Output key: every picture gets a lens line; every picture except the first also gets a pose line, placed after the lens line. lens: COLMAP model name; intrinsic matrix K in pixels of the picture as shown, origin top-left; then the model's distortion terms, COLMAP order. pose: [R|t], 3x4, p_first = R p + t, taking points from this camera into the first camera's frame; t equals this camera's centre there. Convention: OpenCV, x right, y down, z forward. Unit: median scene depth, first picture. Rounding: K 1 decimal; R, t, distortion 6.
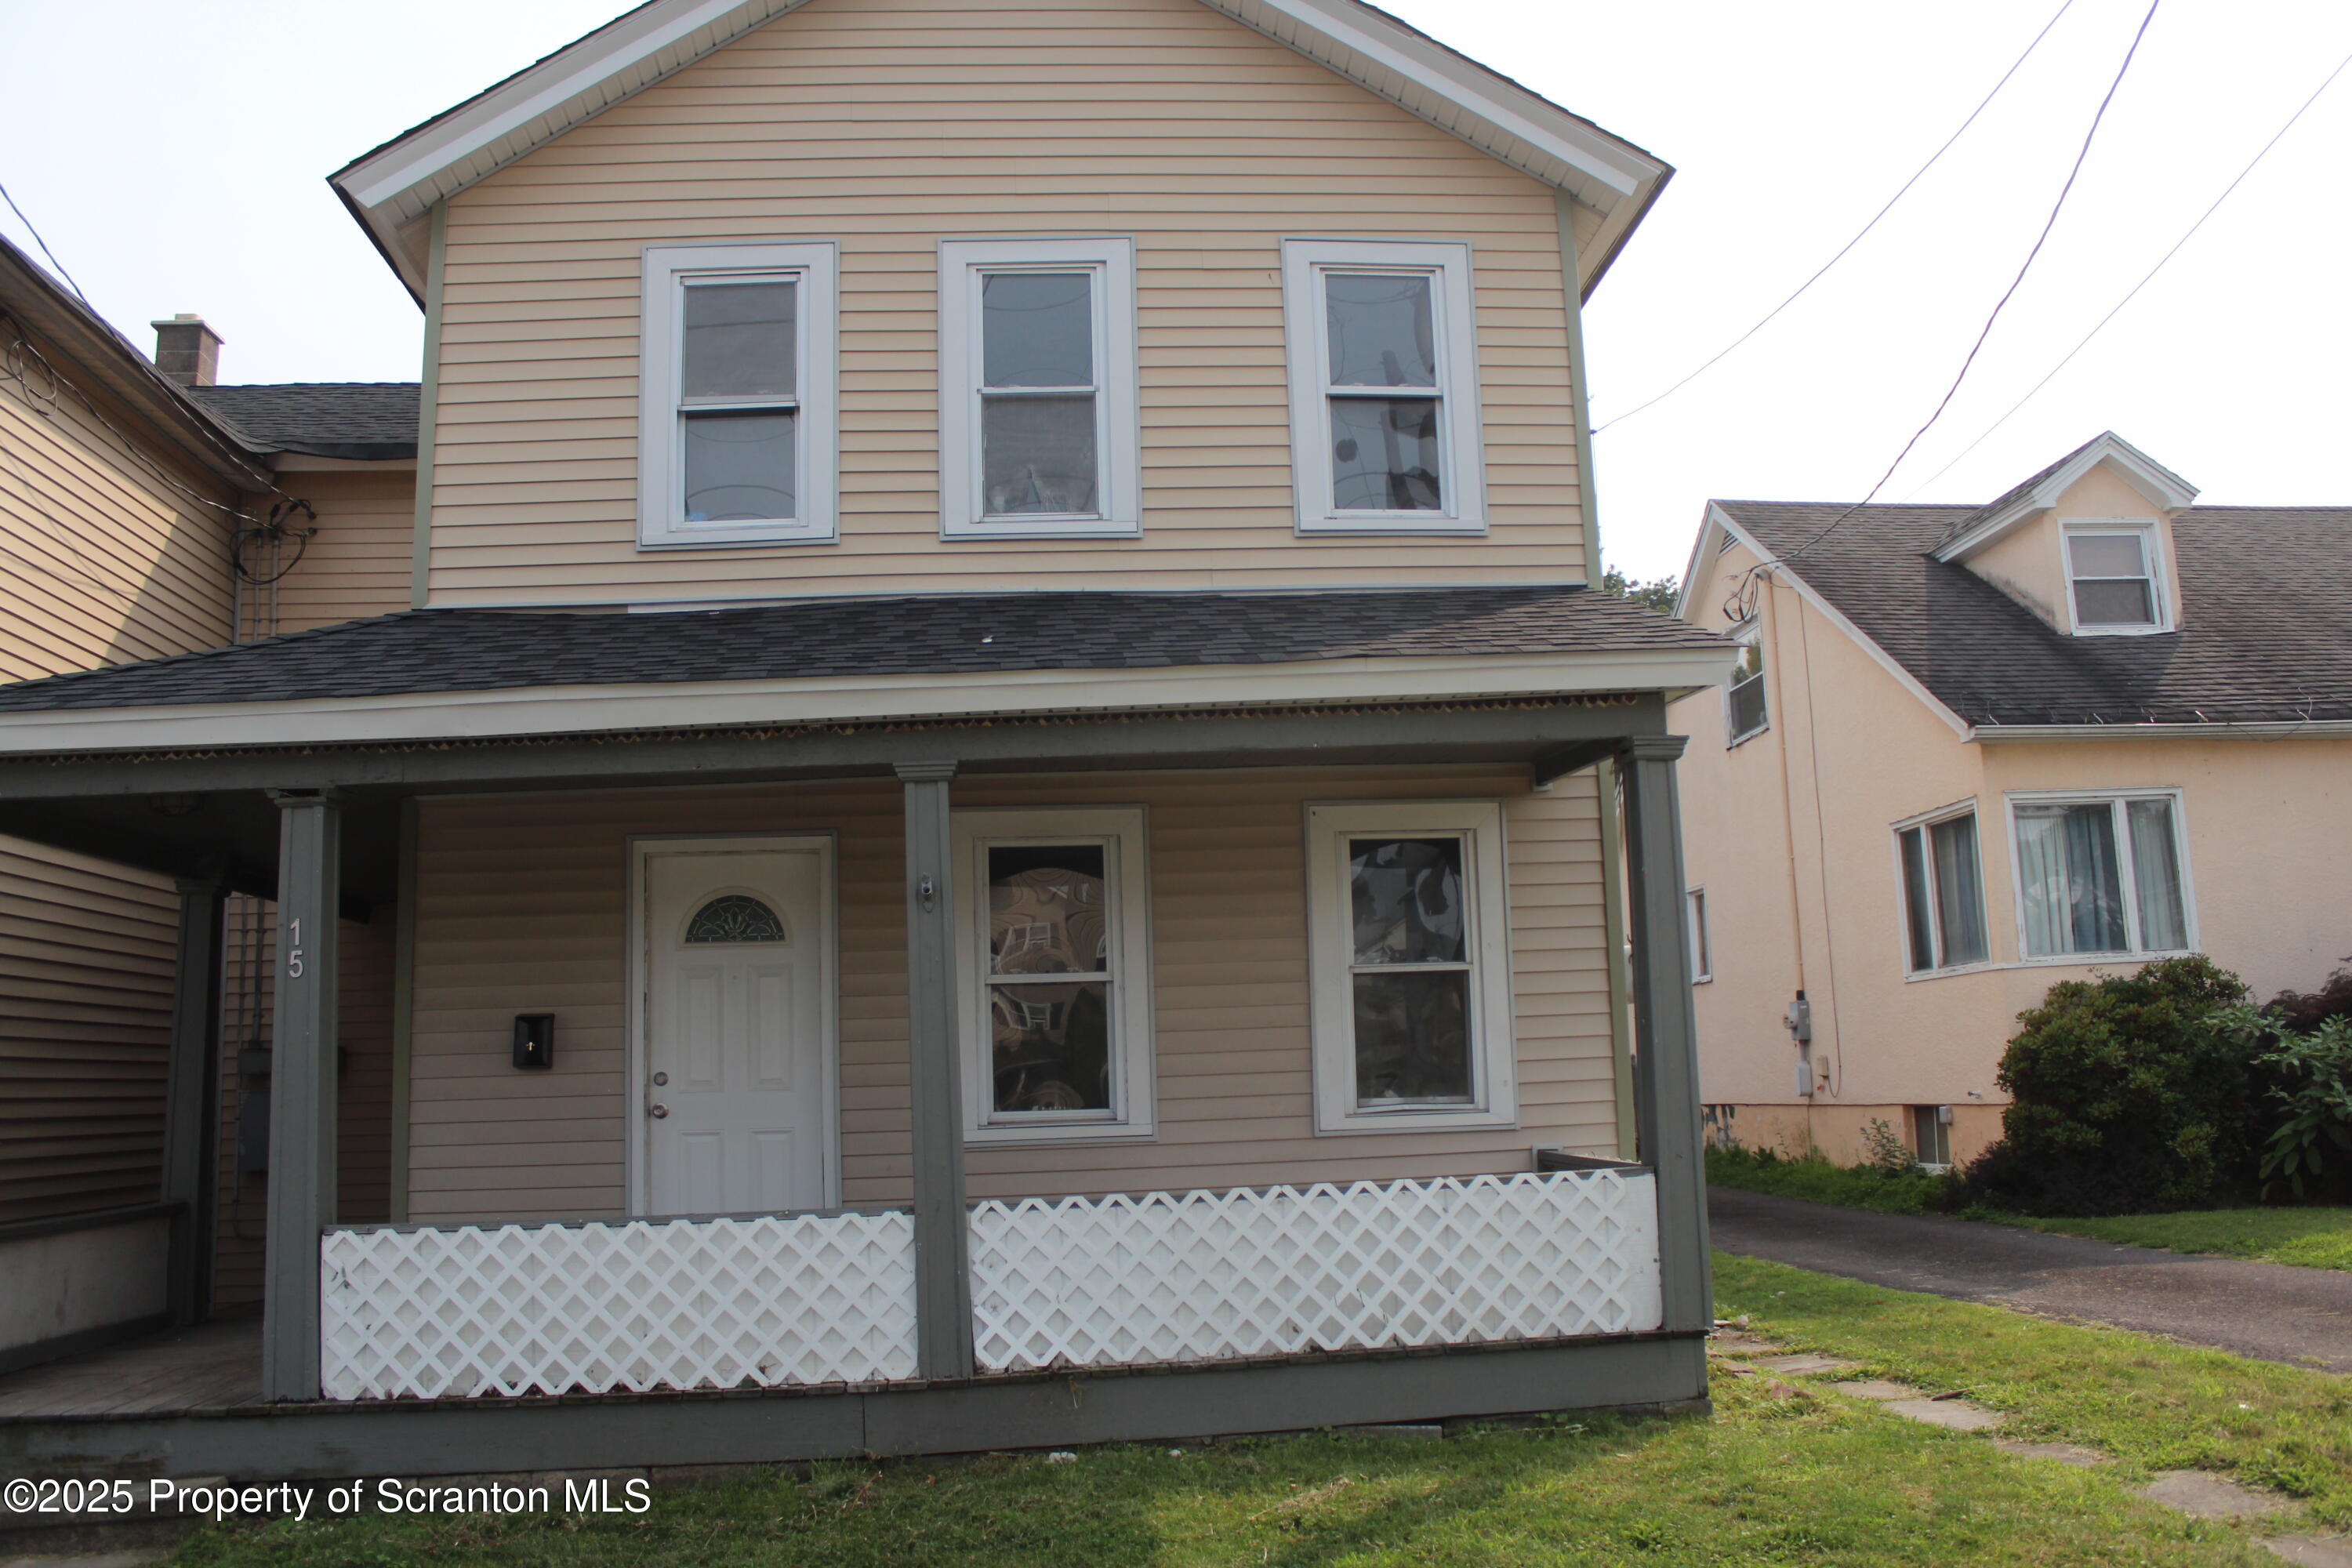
lens RADIAL K [[1962.5, 0, 1165.6], [0, 1962.5, 778.9], [0, 0, 1]] dist [-0.143776, 0.129169]
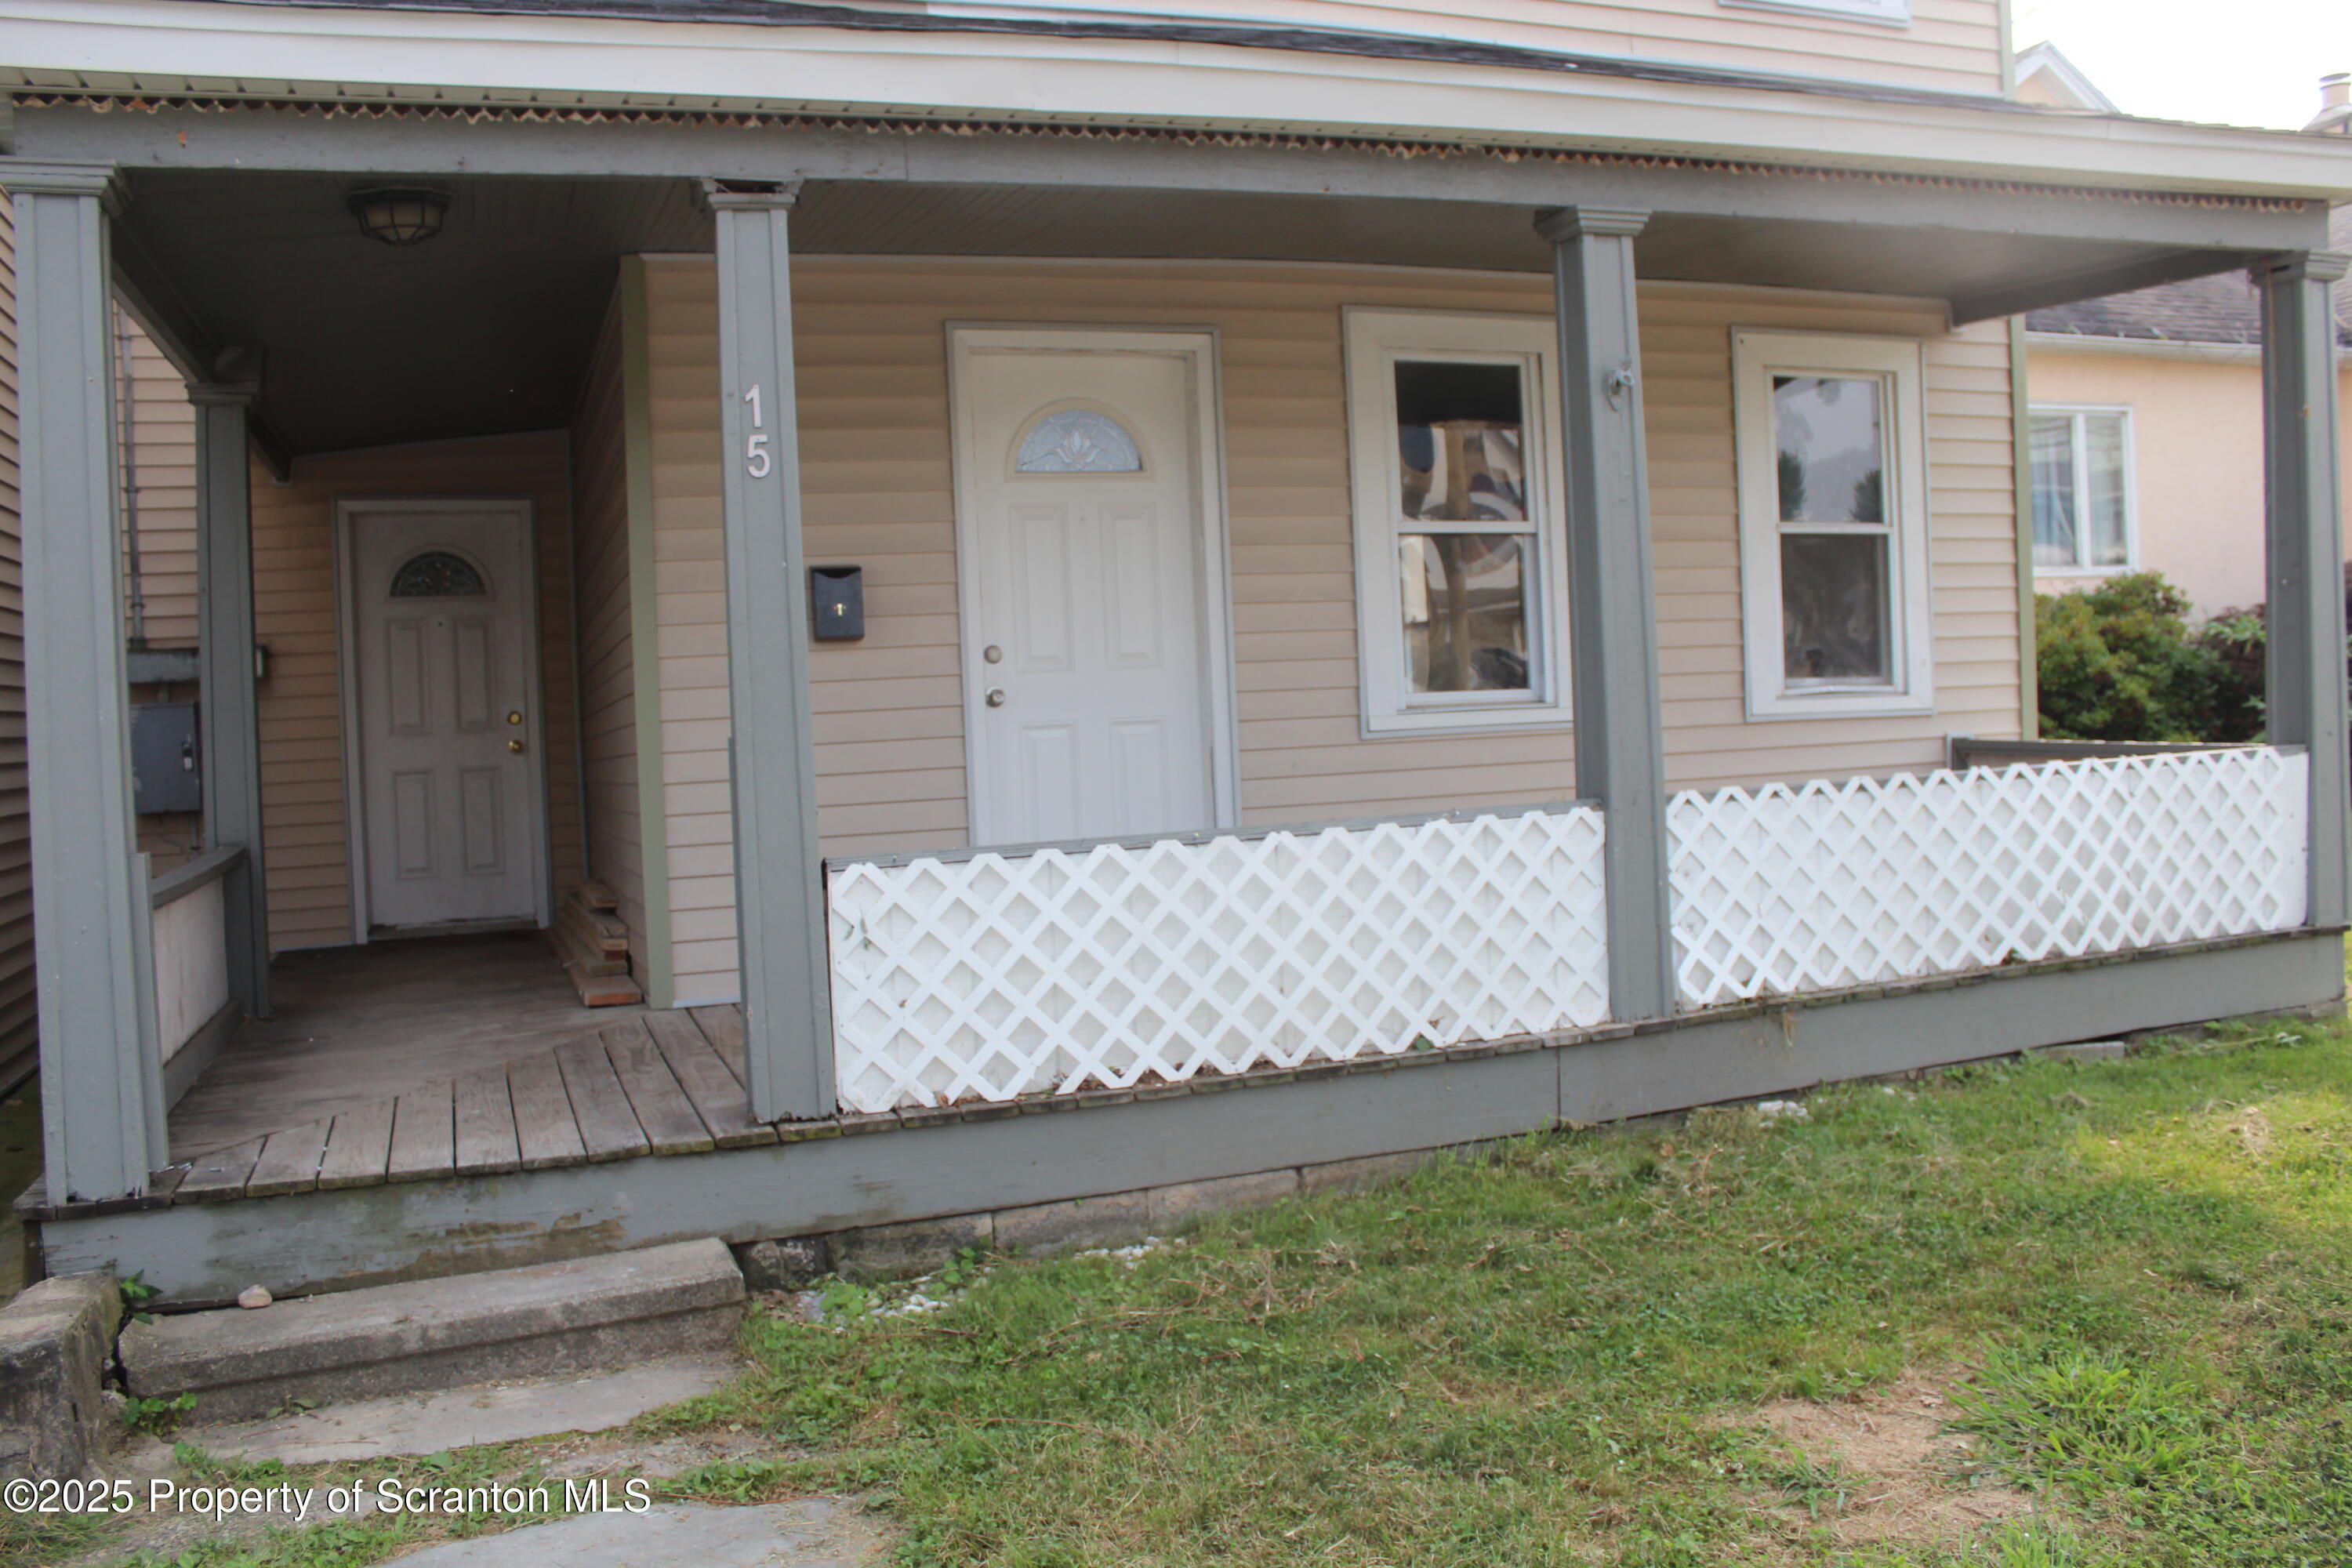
lens RADIAL K [[1962.5, 0, 1175.6], [0, 1962.5, 764.8], [0, 0, 1]] dist [-0.143776, 0.129169]
pose [[0.960727, -0.013982, 0.277144, -0.432358], [-0.034404, 0.985023, 0.168958, 0.072167], [-0.275355, -0.171857, 0.945857, 0.285704]]
